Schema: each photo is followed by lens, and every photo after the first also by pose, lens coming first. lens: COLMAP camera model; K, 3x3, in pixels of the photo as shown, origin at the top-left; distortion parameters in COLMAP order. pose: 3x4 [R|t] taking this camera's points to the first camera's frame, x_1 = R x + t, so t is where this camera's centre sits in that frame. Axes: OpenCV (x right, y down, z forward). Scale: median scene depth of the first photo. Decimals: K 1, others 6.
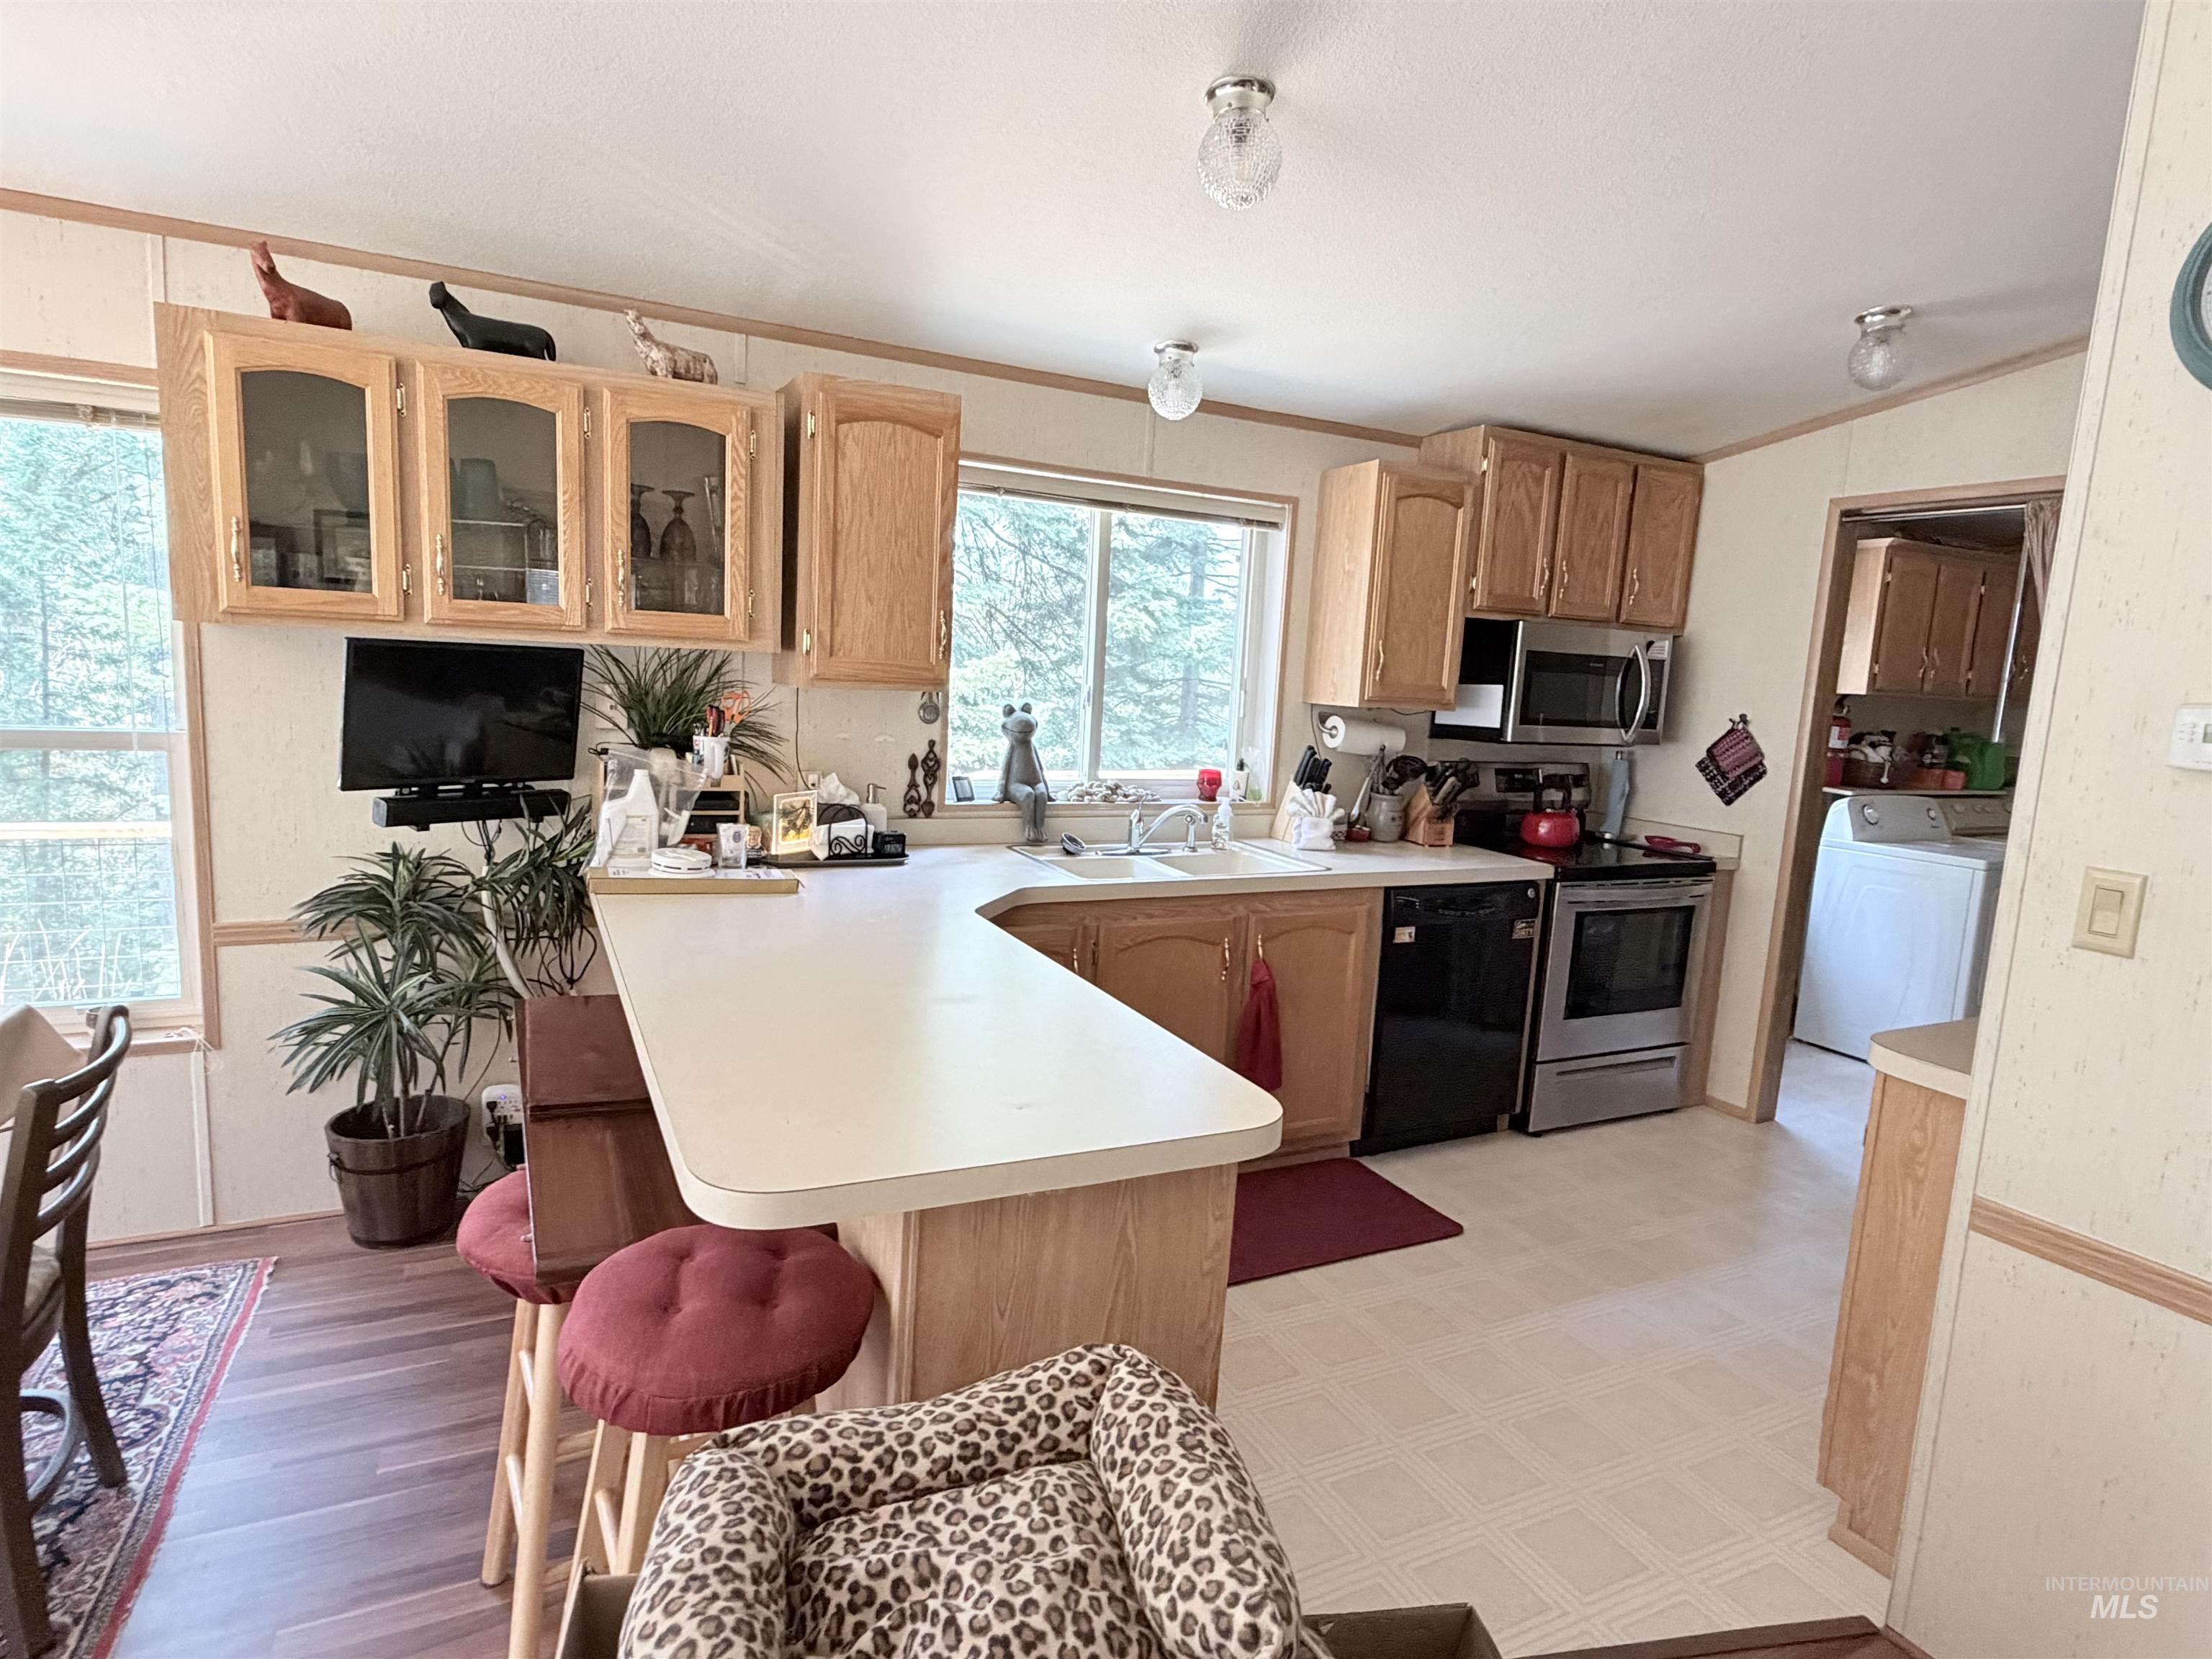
lens RADIAL K [[1176.3, 0, 1095.5], [0, 1176.3, 835.2], [0, 0, 1]] dist [0.000569, -0.003018]
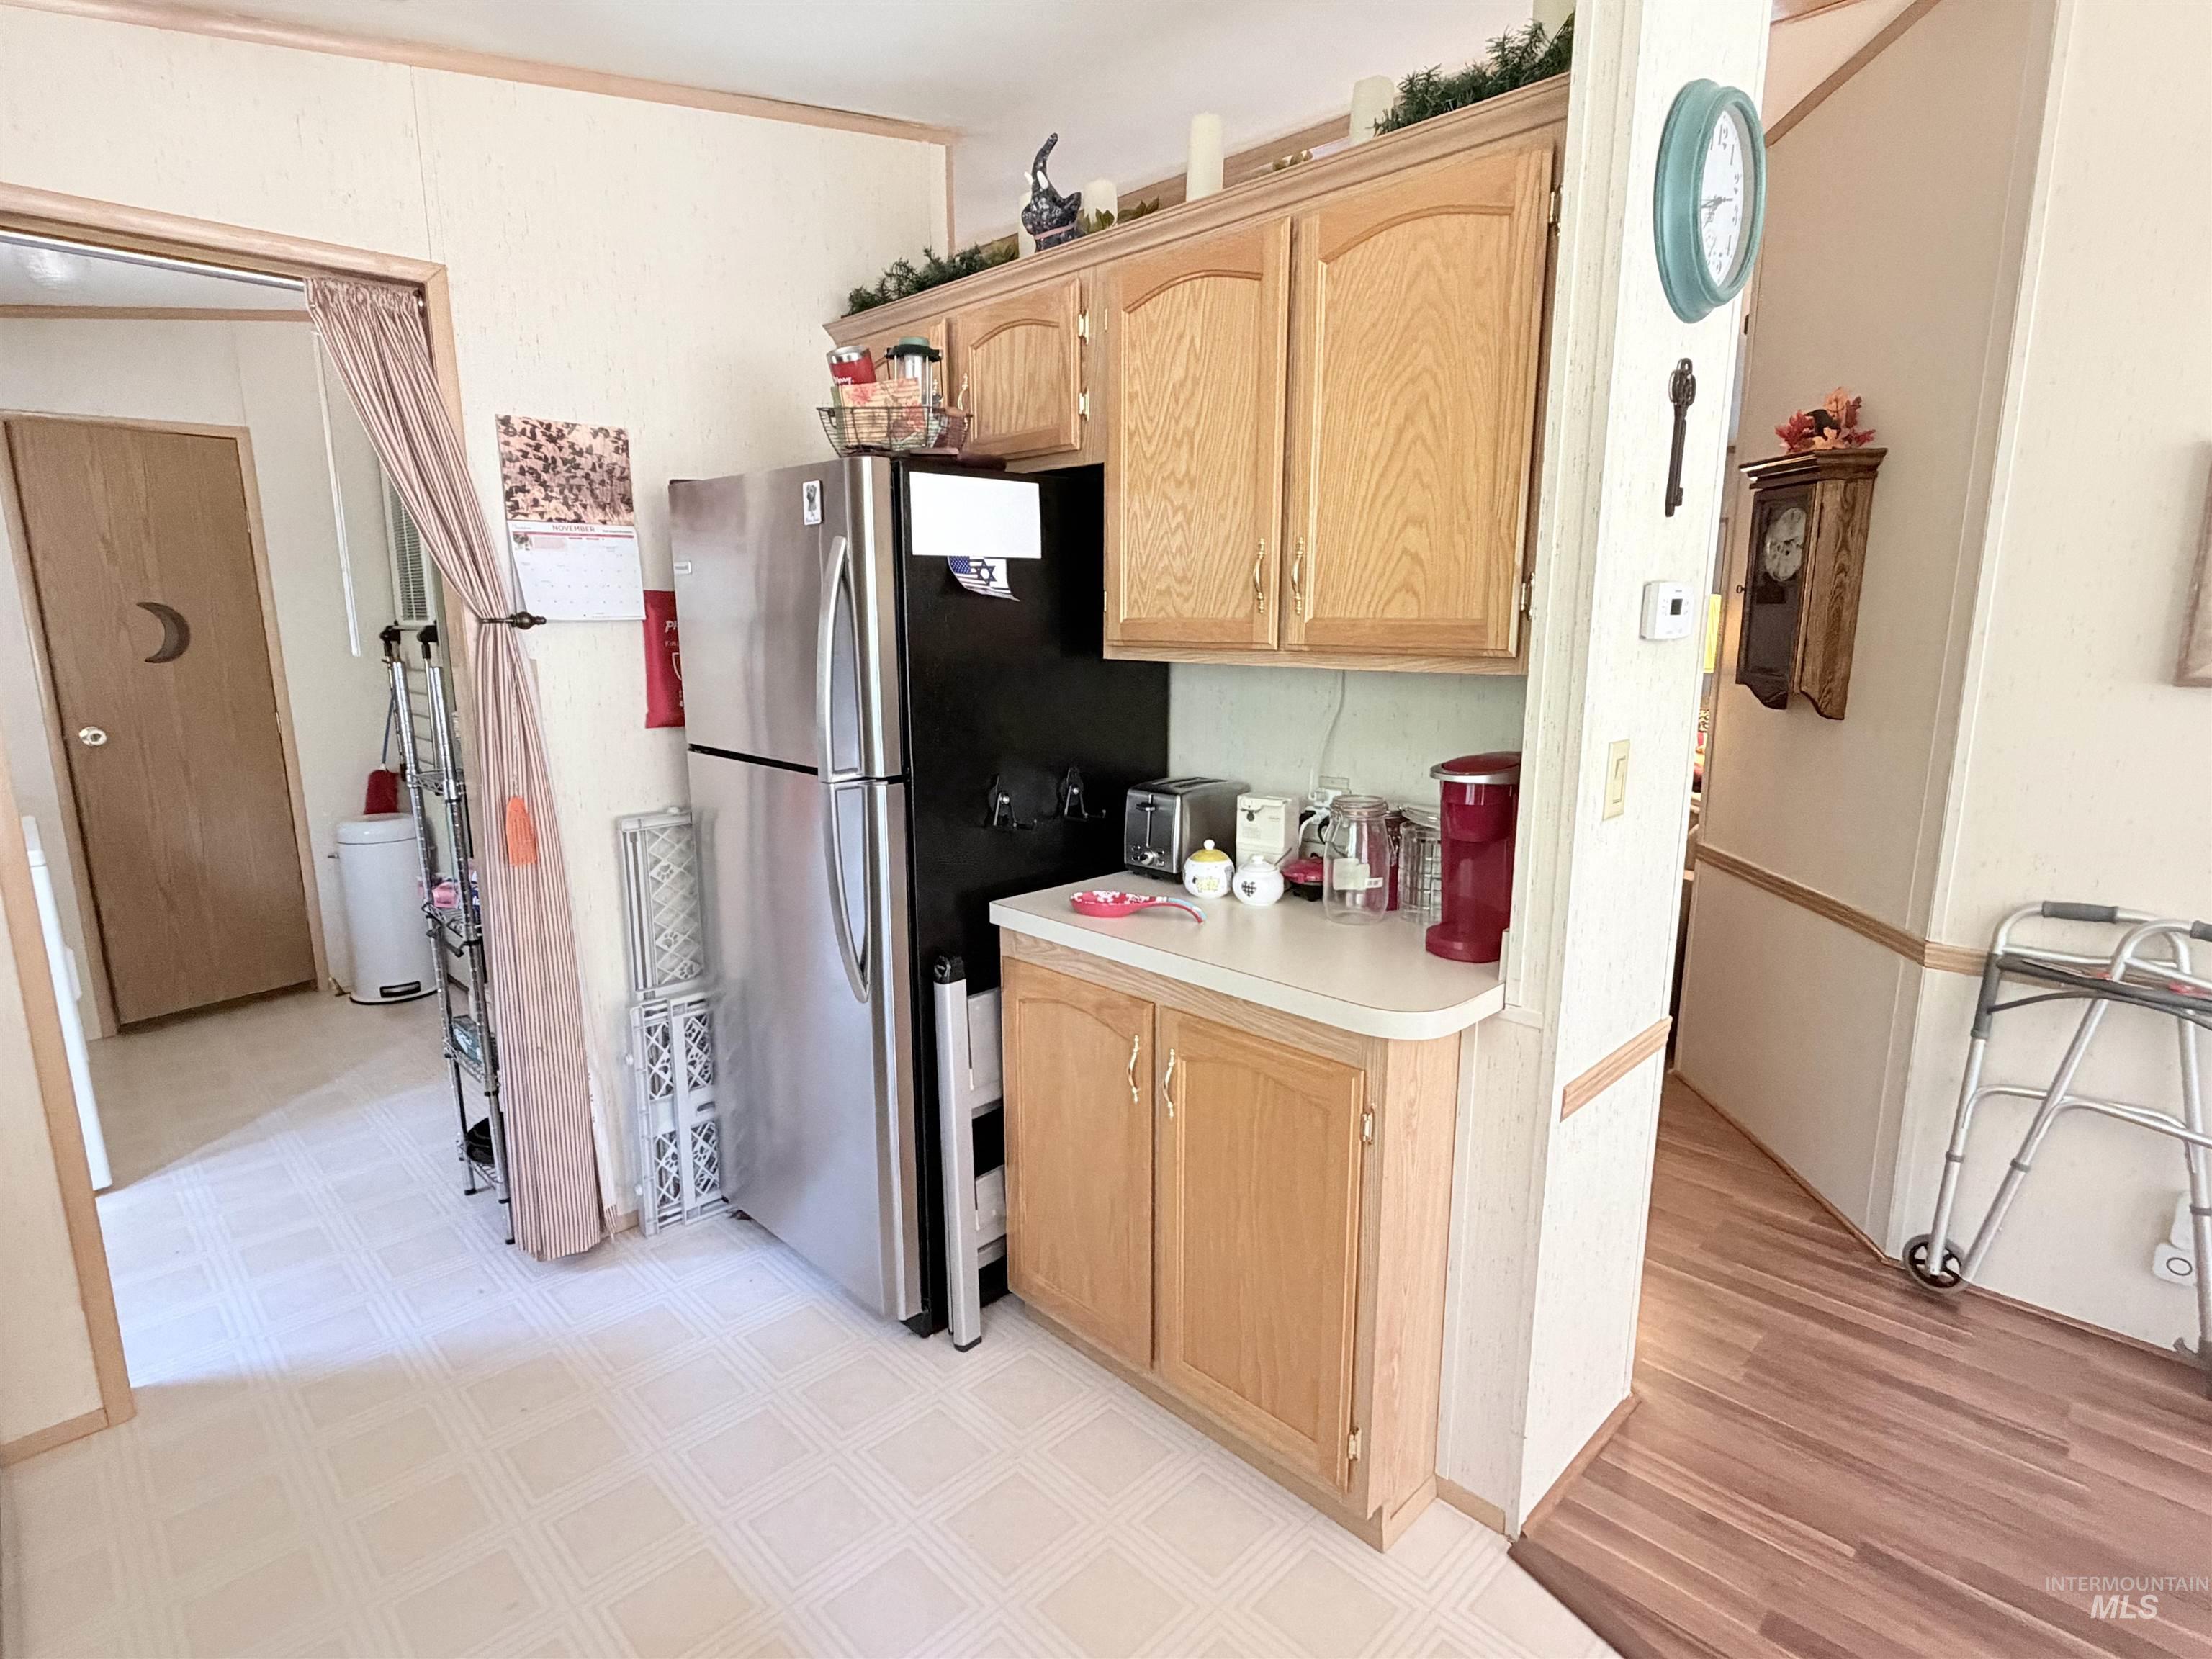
lens RADIAL K [[1133.3, 0, 1093.0], [0, 1133.3, 836.0], [0, 0, 1]] dist [0.000656, -0.002397]
pose [[-0.310746, -0.230520, 0.922116, 0.017664], [0.127091, 0.951356, 0.280658, -0.102446], [-0.941958, 0.204406, -0.266333, 0.747762]]
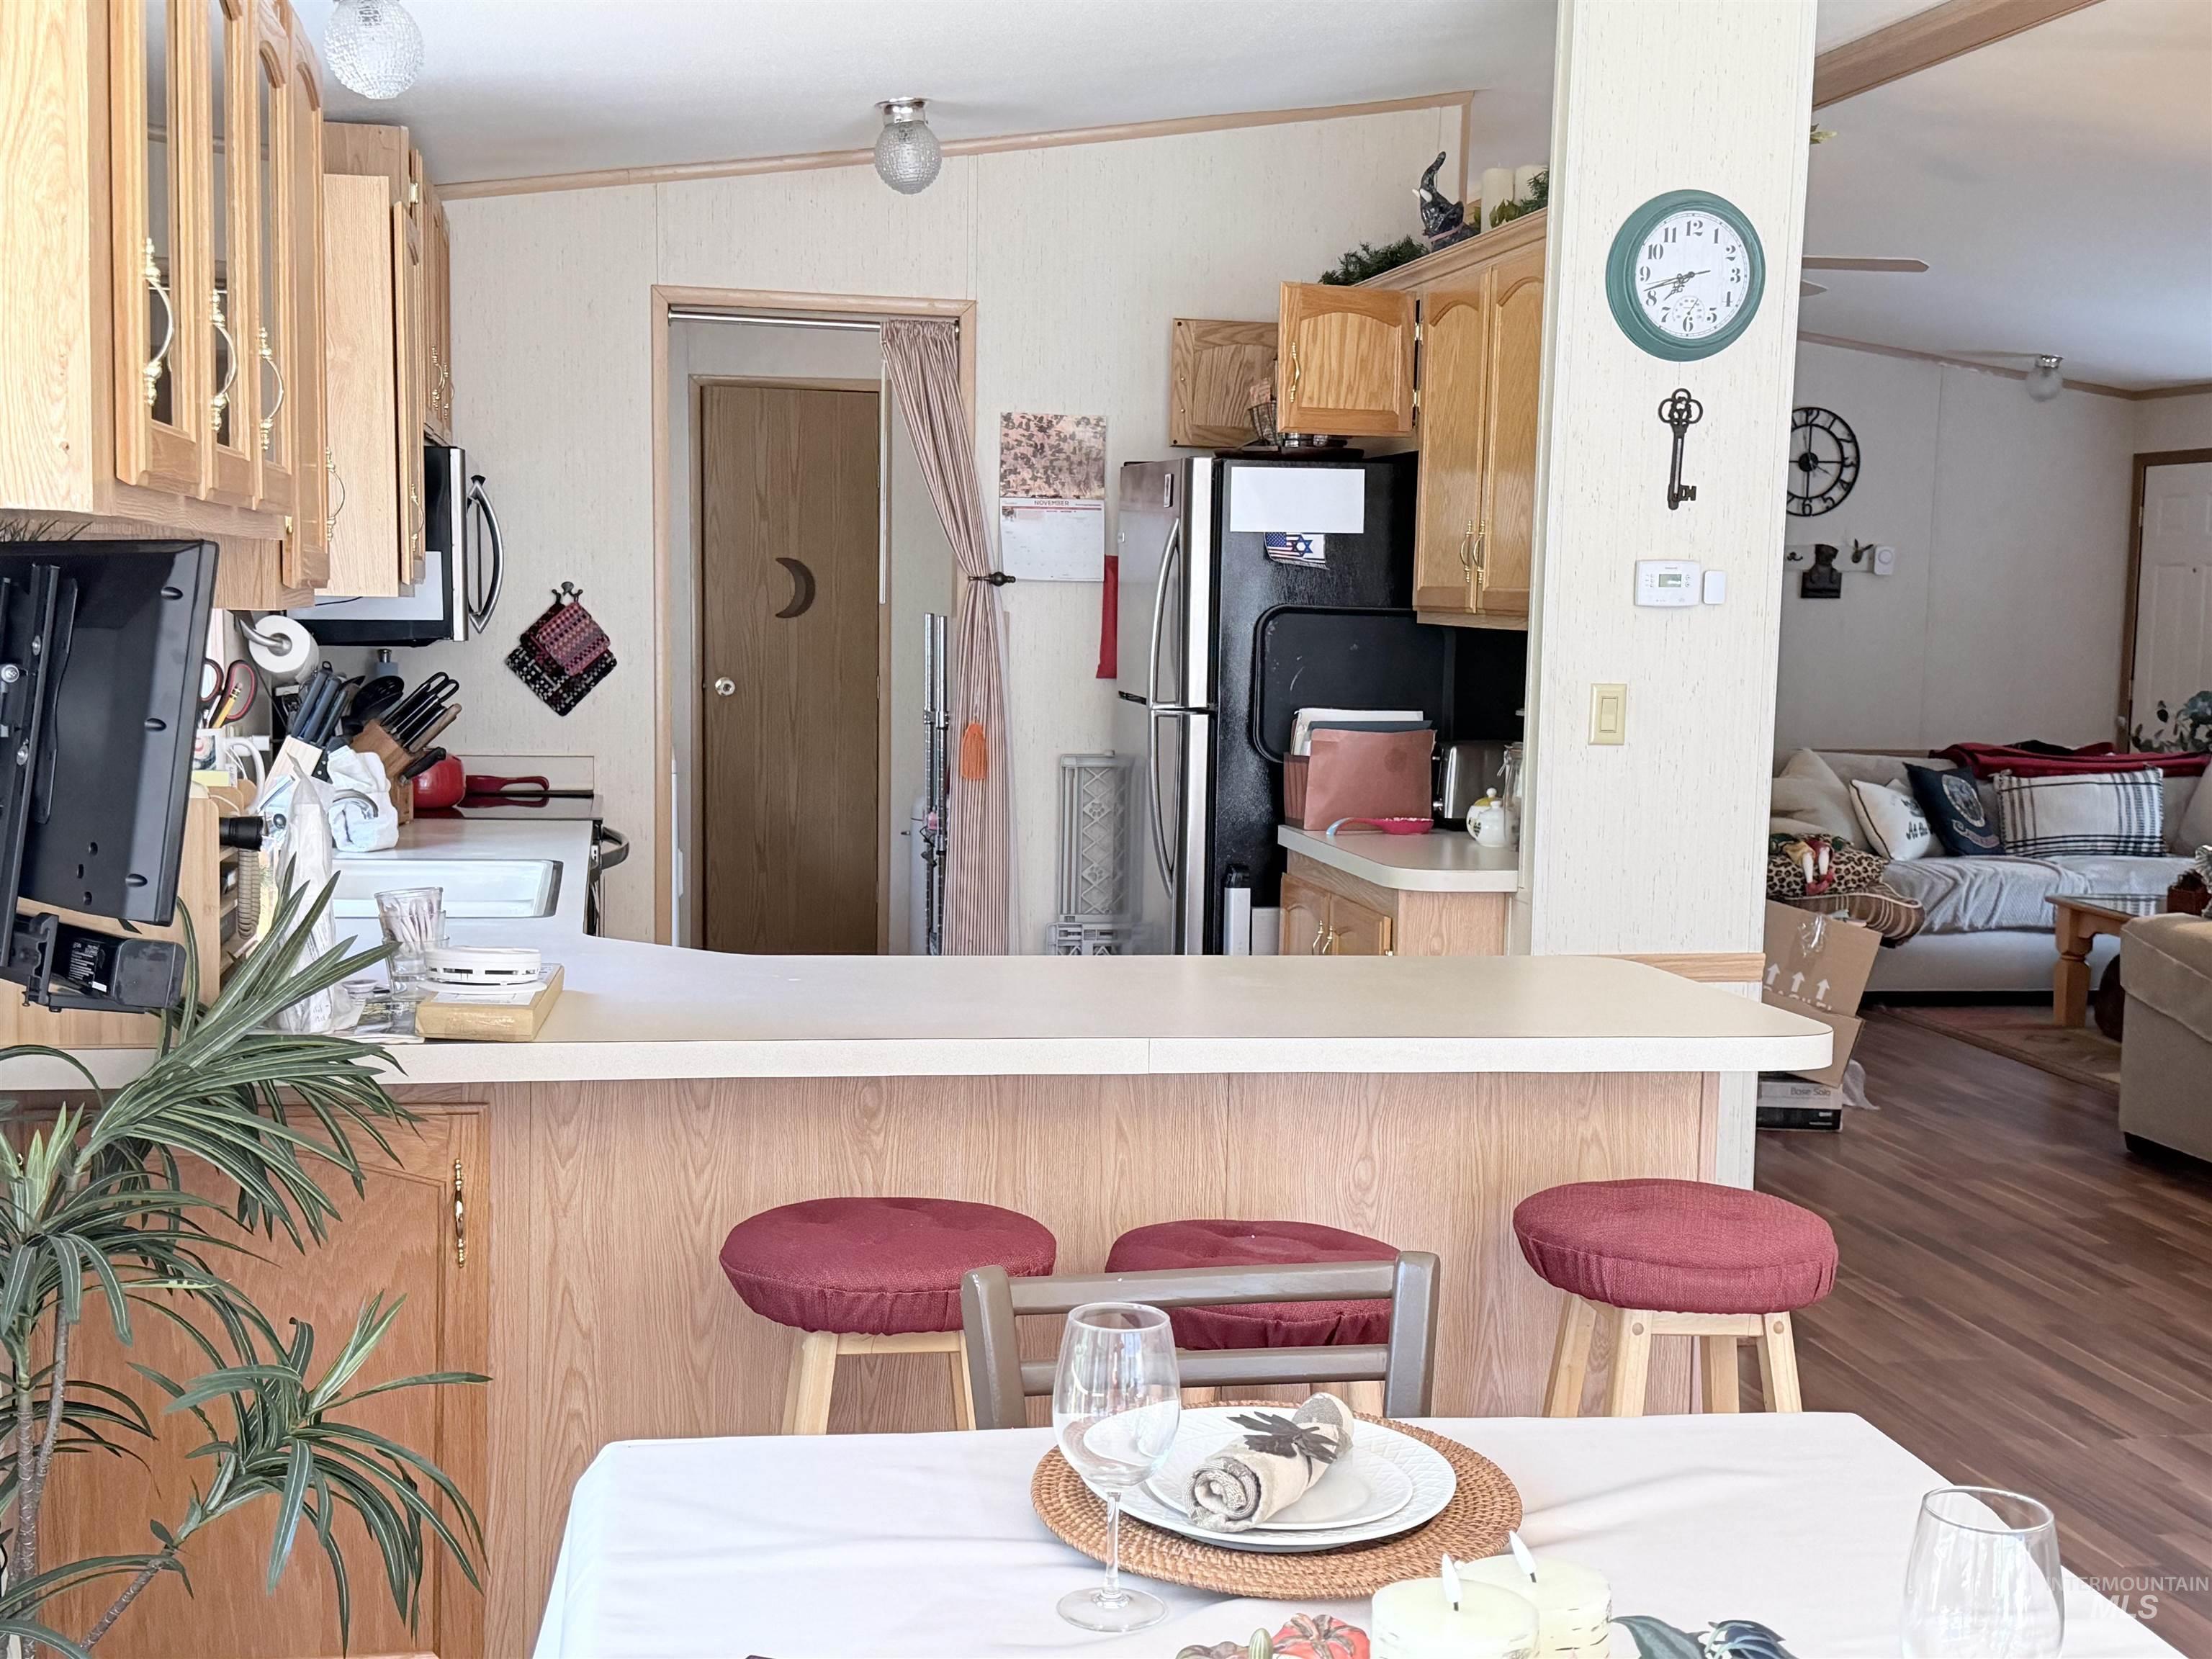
lens RADIAL K [[2609.0, 0, 1095.1], [0, 2609.0, 865.3], [0, 0, 1]] dist [0.140067, 0.000000]
pose [[0.274128, -0.145817, 0.950574, -0.959253], [0.133082, 0.984680, 0.112671, -0.079702], [-0.952440, 0.095618, 0.289334, 0.301648]]
